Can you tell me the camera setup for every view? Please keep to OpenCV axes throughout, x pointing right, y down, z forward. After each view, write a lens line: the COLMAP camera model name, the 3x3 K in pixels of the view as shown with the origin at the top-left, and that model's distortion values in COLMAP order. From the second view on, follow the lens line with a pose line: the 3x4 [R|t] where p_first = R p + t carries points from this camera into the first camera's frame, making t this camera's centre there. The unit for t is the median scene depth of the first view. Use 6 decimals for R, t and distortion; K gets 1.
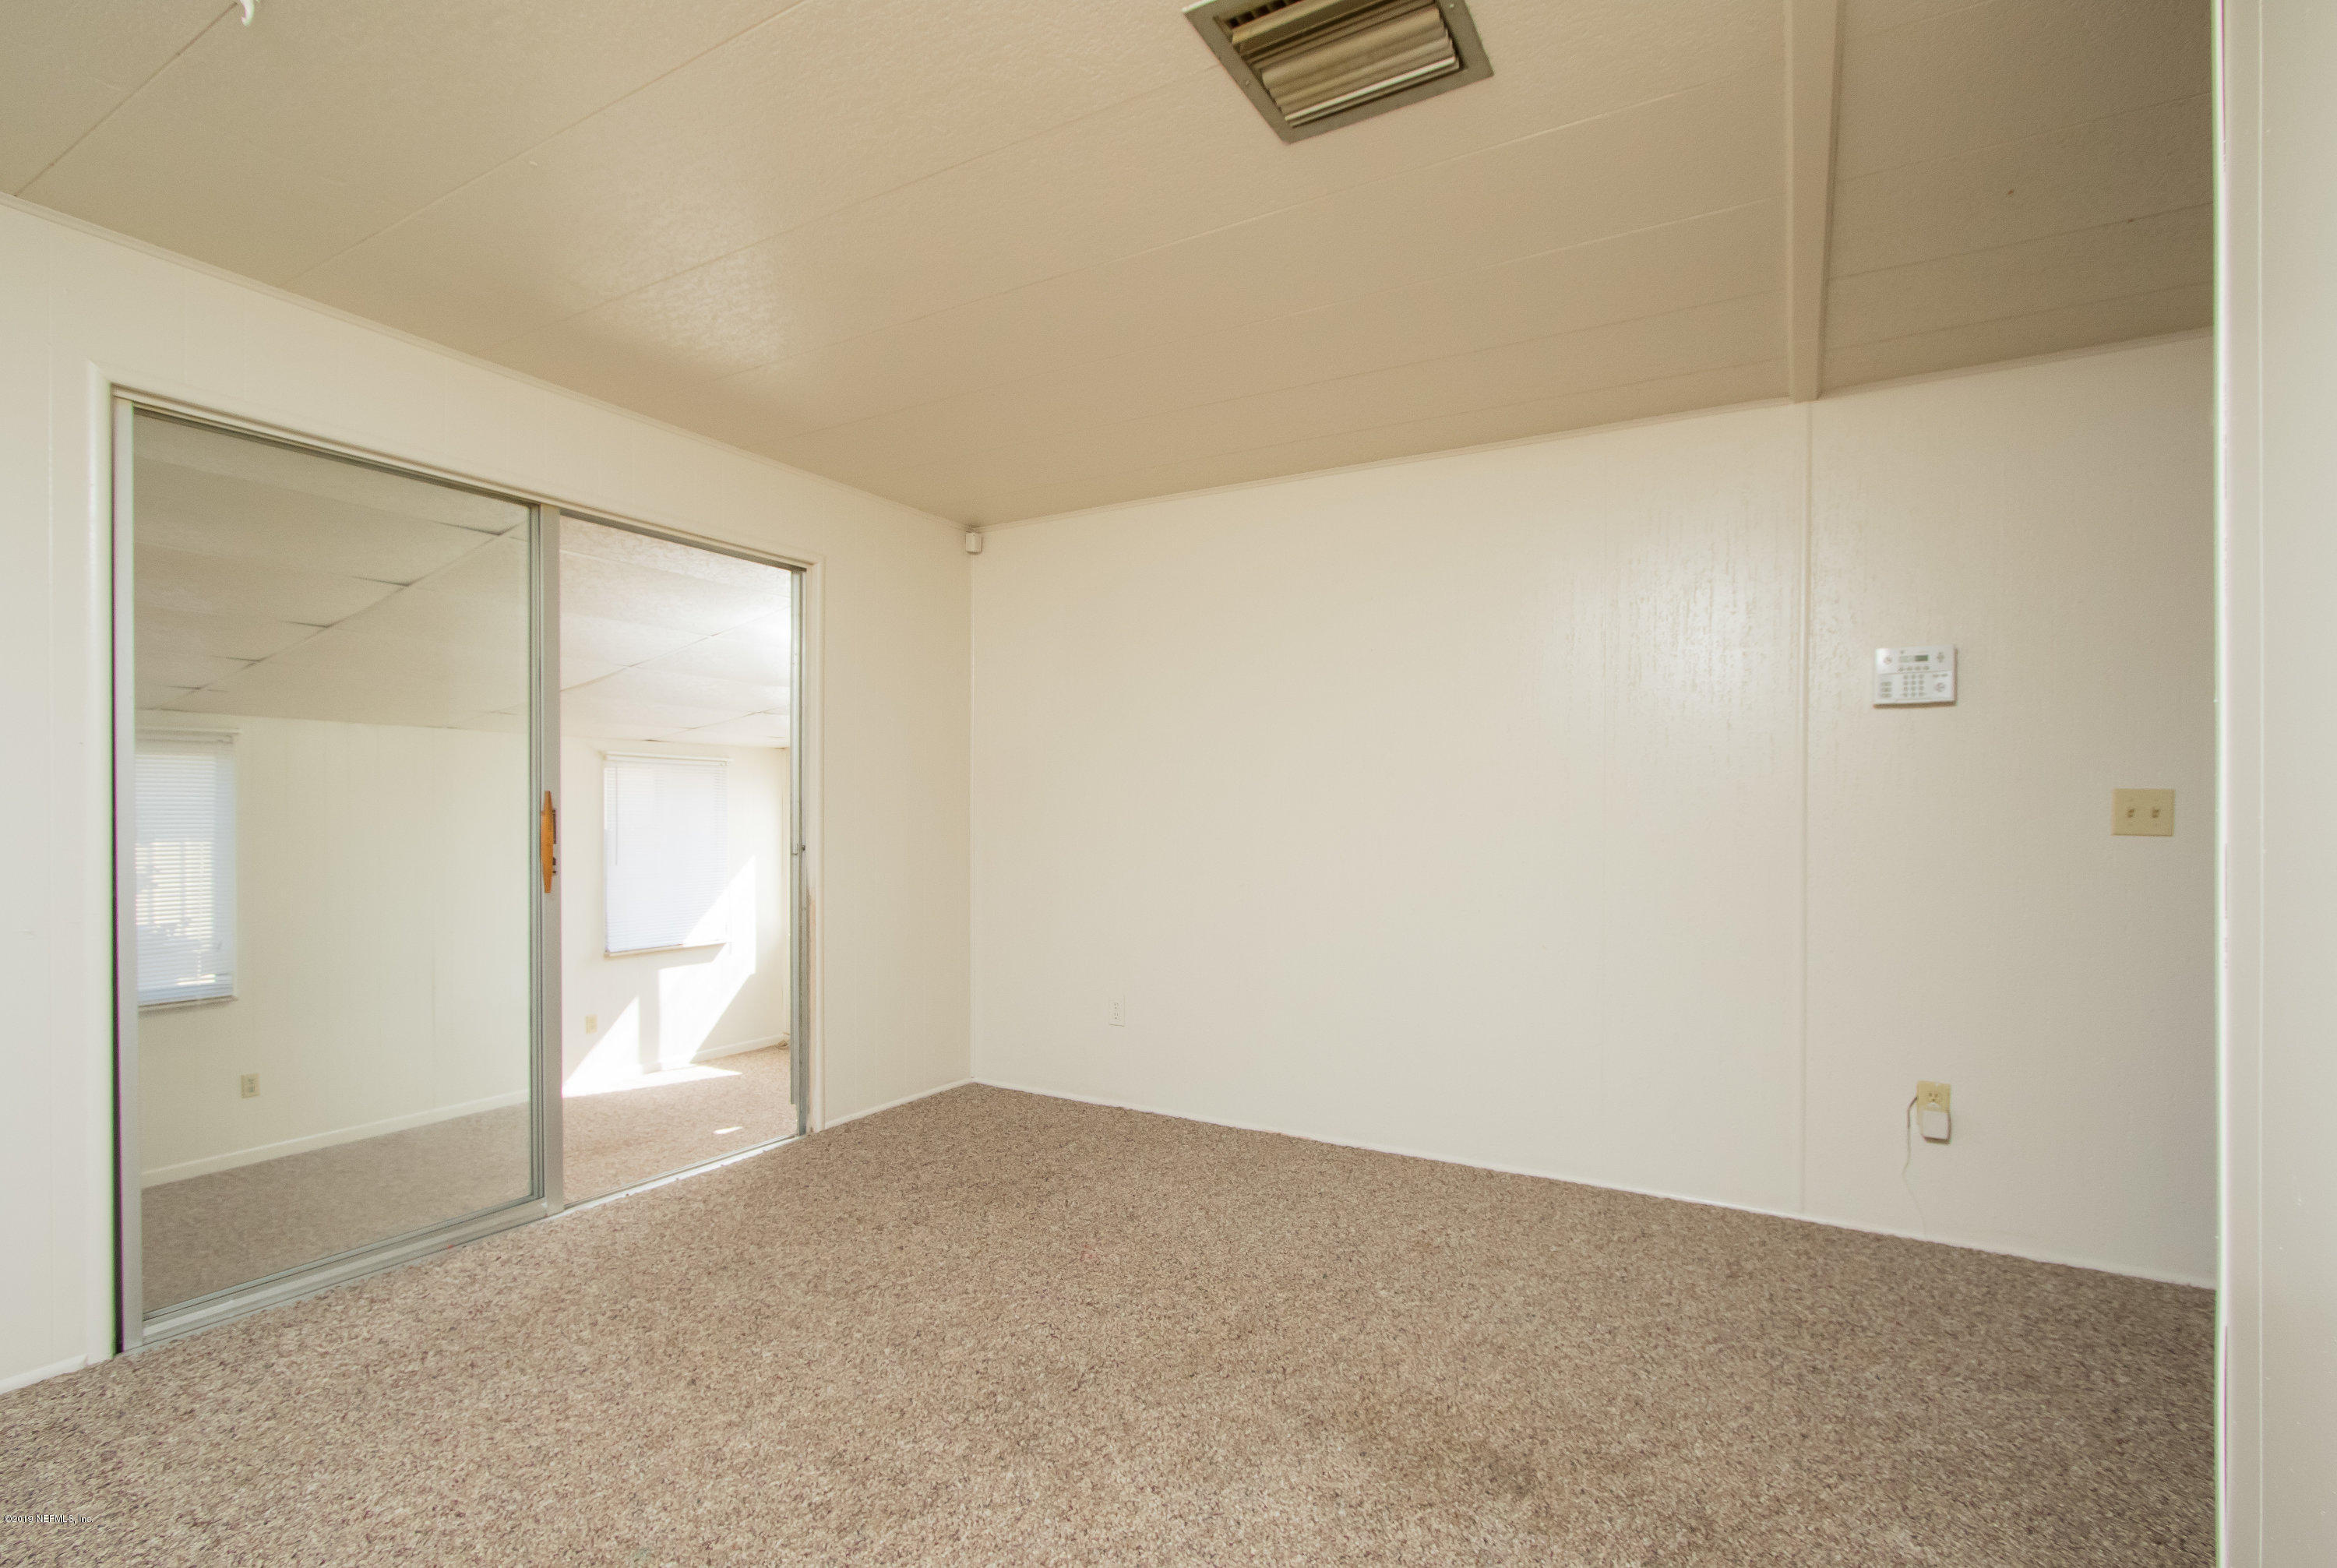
lens RADIAL K [[1080.1, 0, 1181.4], [0, 1080.1, 801.9], [0, 0, 1]] dist [-0.020171, 0.004951]
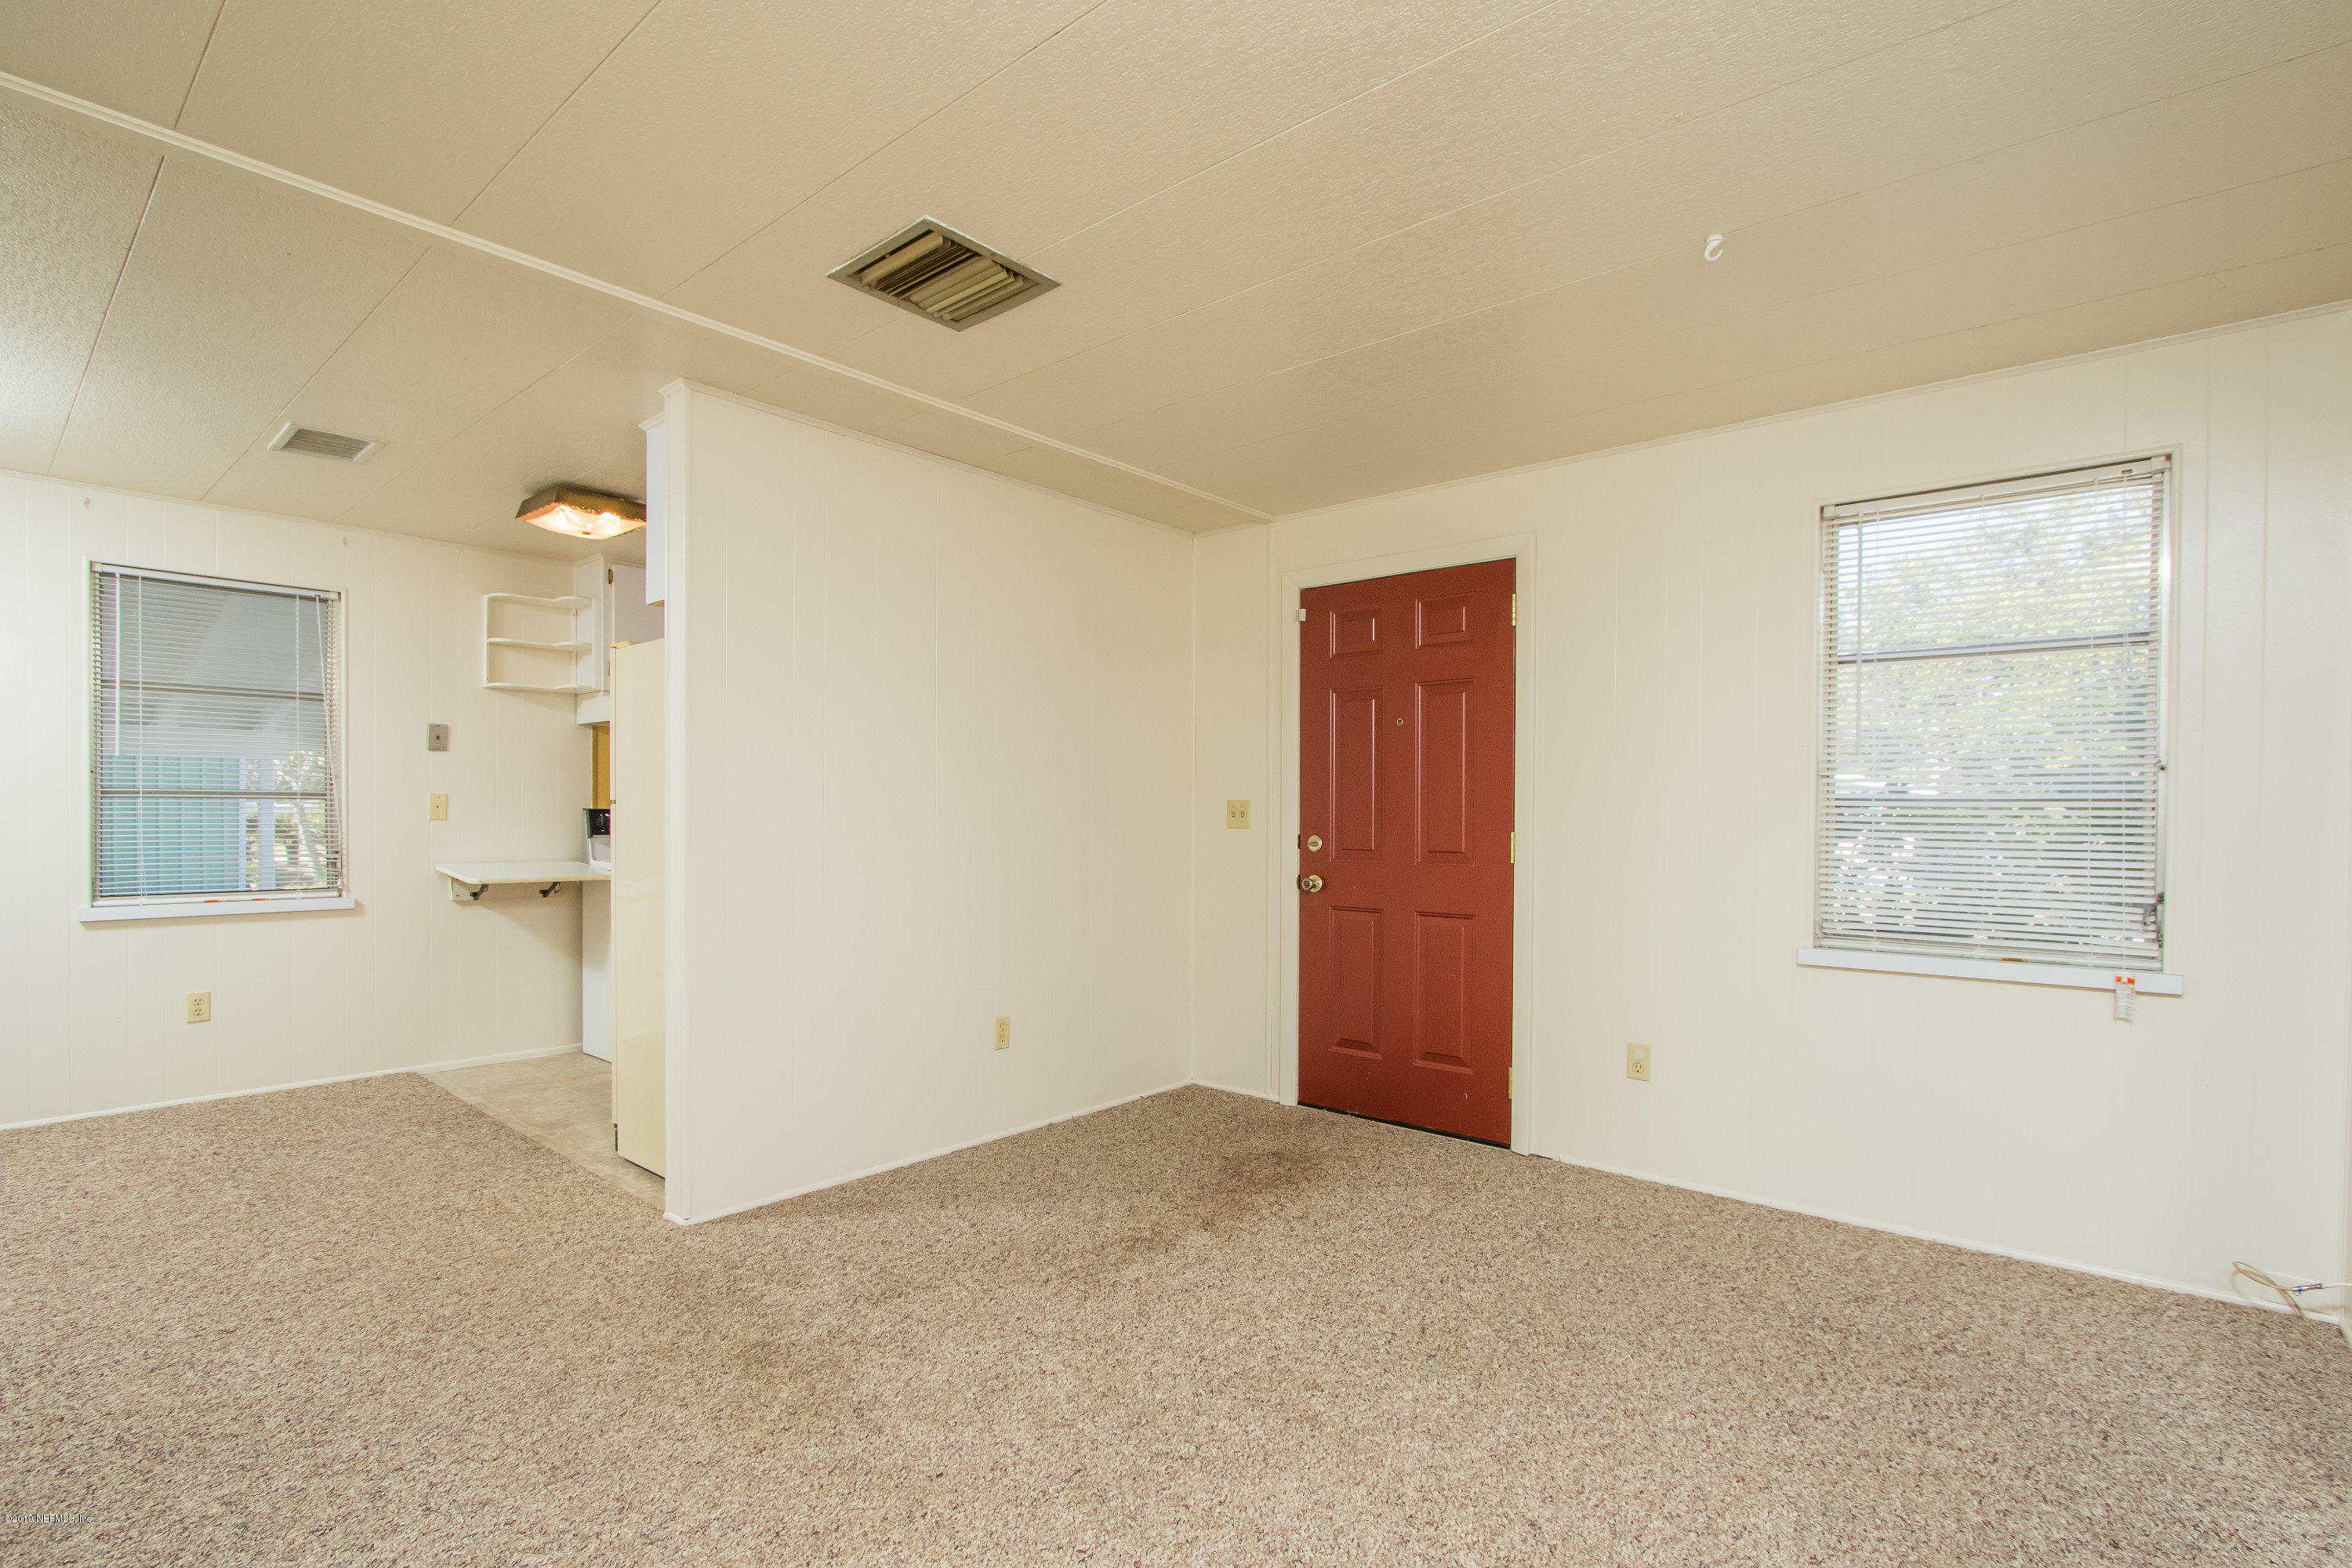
lens RADIAL K [[1087.1, 0, 1170.8], [0, 1087.1, 820.0], [0, 0, 1]] dist [-0.020171, 0.004951]
pose [[-0.980712, -0.011611, 0.195111, -0.267597], [-0.012651, 0.999912, -0.004083, 0.011315], [-0.195047, -0.006473, -0.980773, 1.459105]]
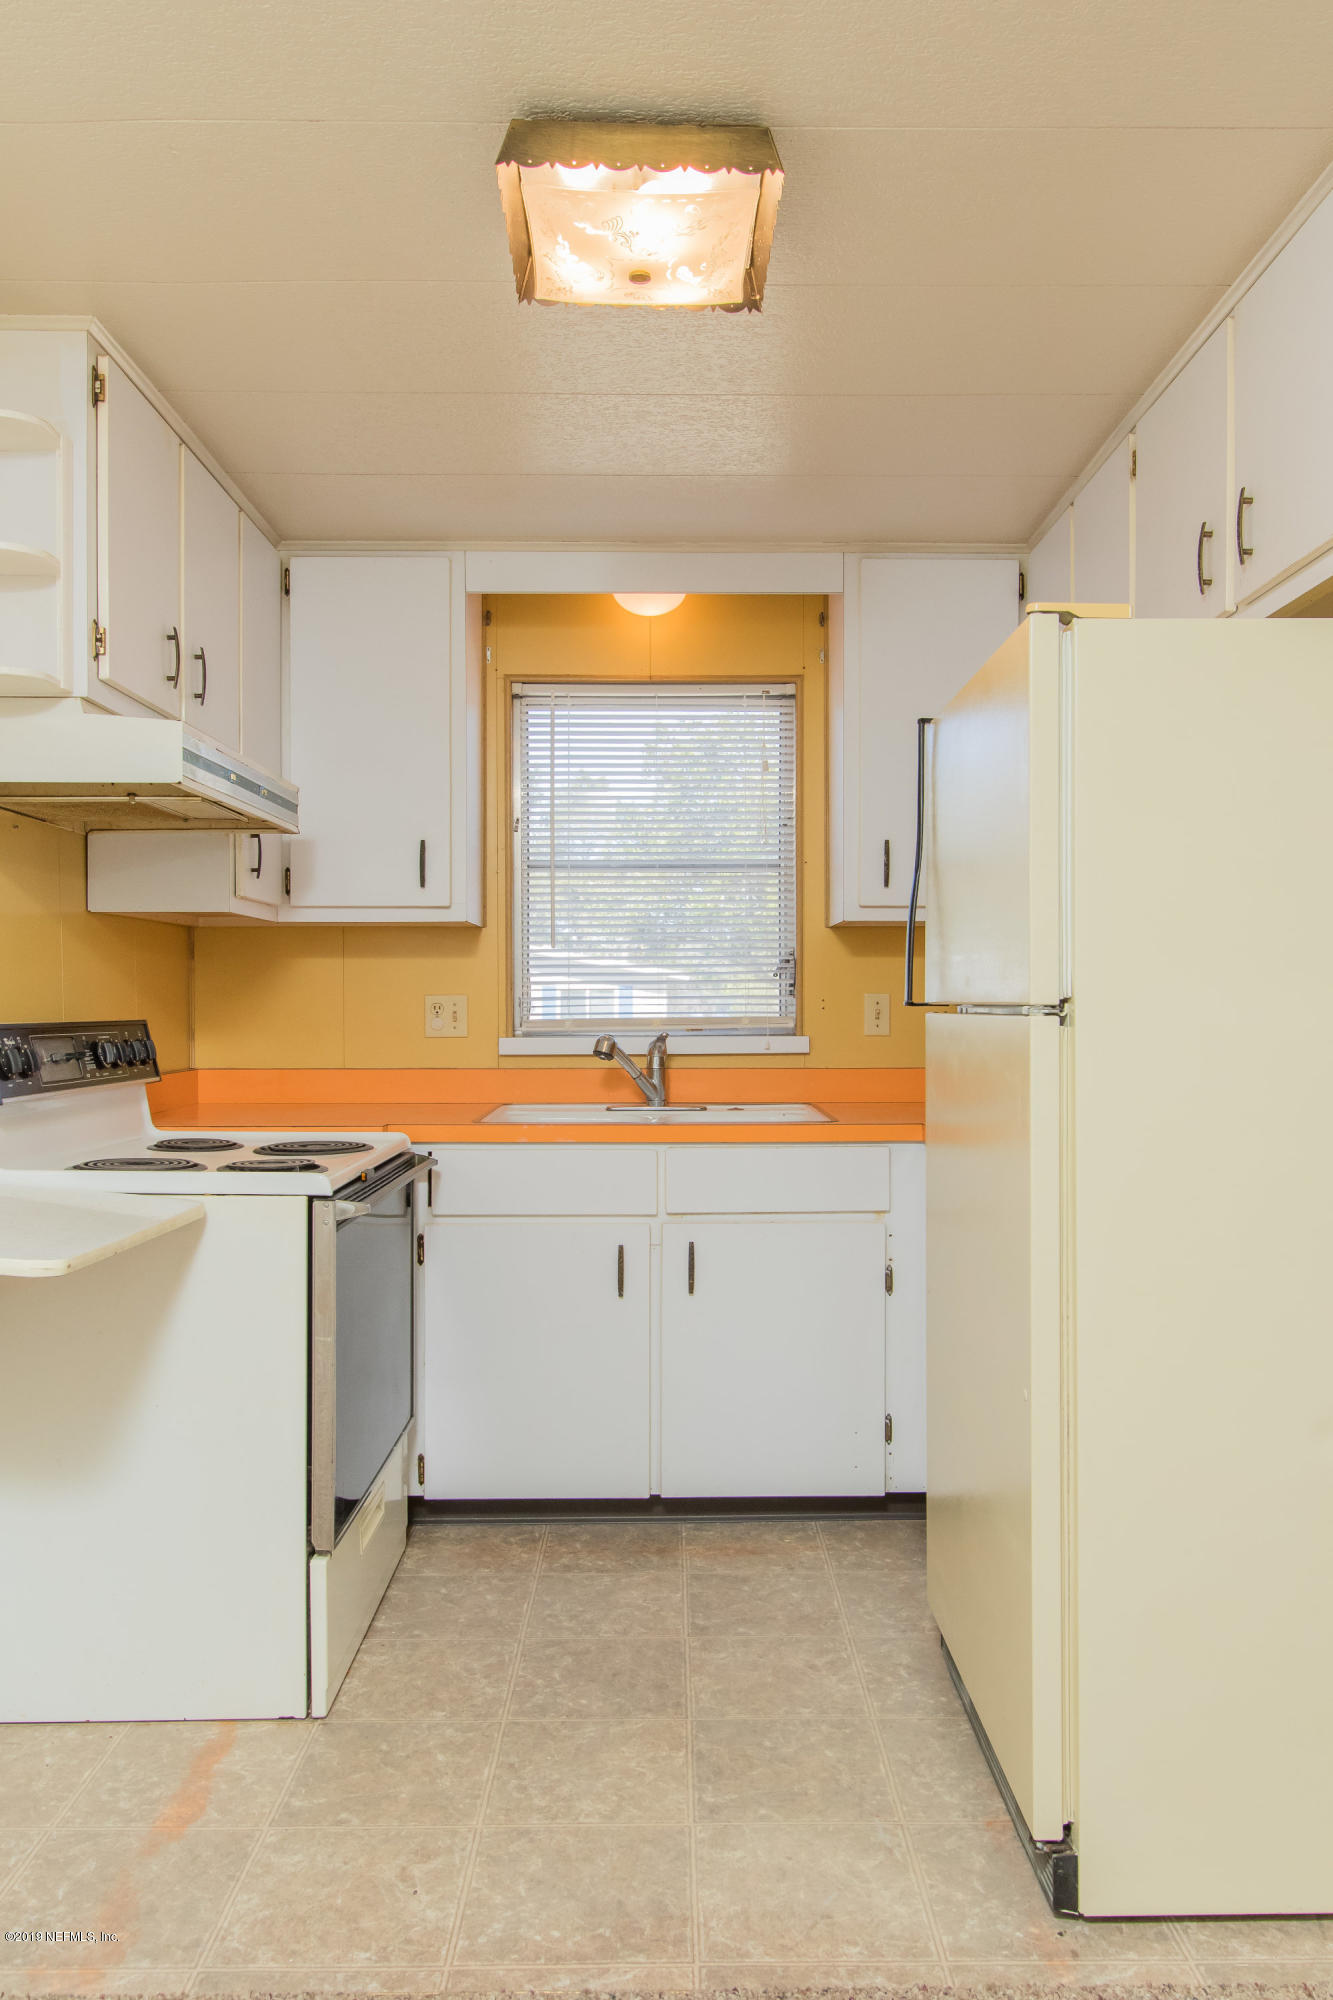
lens RADIAL K [[1354.9, 0, 603.4], [0, 1354.9, 1010.7], [0, 0, 1]] dist [-0.015975, -0.003065]
pose [[-0.874992, -0.004260, -0.484119, 1.185636], [0.004398, 0.999850, -0.016747, 0.004766], [0.484117, -0.016782, -0.874842, 0.729124]]
